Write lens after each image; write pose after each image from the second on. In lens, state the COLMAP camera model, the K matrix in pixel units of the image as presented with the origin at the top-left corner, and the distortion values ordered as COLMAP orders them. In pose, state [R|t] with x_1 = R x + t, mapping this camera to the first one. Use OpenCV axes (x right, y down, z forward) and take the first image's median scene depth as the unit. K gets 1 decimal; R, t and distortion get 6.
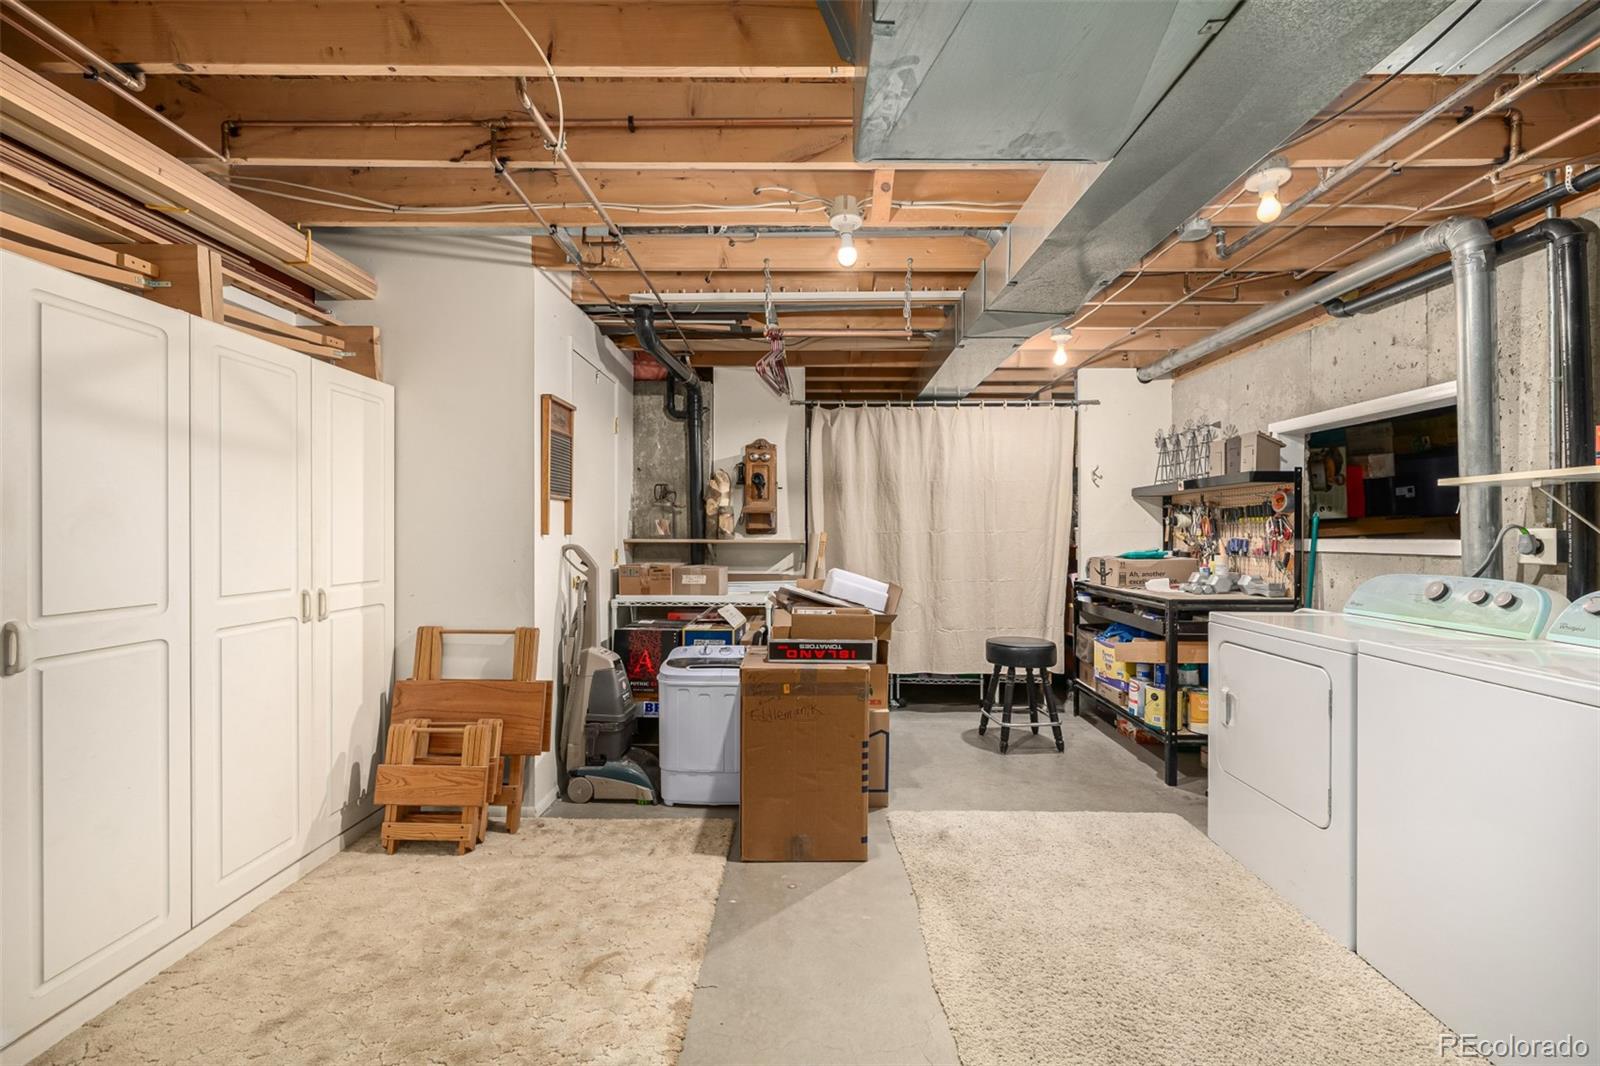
lens RADIAL K [[673.1, 0, 799.3], [0, 673.1, 534.5], [0, 0, 1]] dist [0.003972, 0.000885]
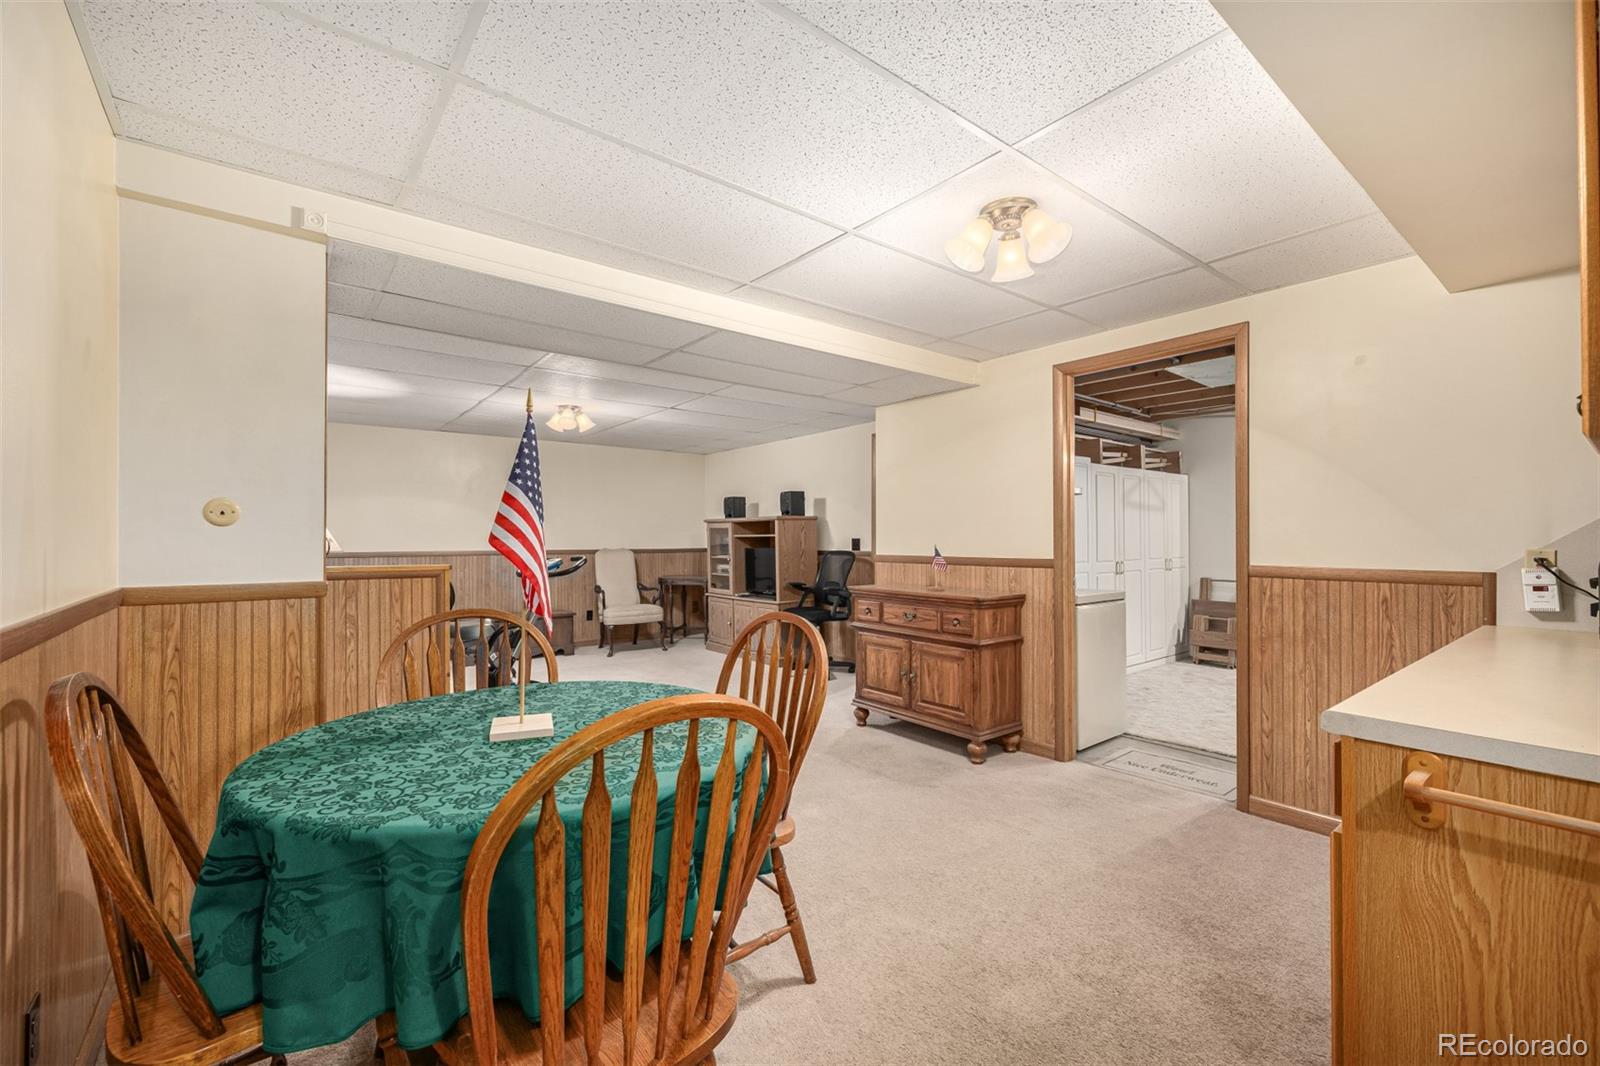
lens RADIAL K [[673.1, 0, 807.0], [0, 673.1, 533.7], [0, 0, 1]] dist [0.003972, 0.000885]
pose [[0.627872, -0.011749, -0.778228, 0.447120], [0.006174, 0.999930, -0.010115, -0.000332], [0.778292, 0.001546, 0.627901, -1.711219]]
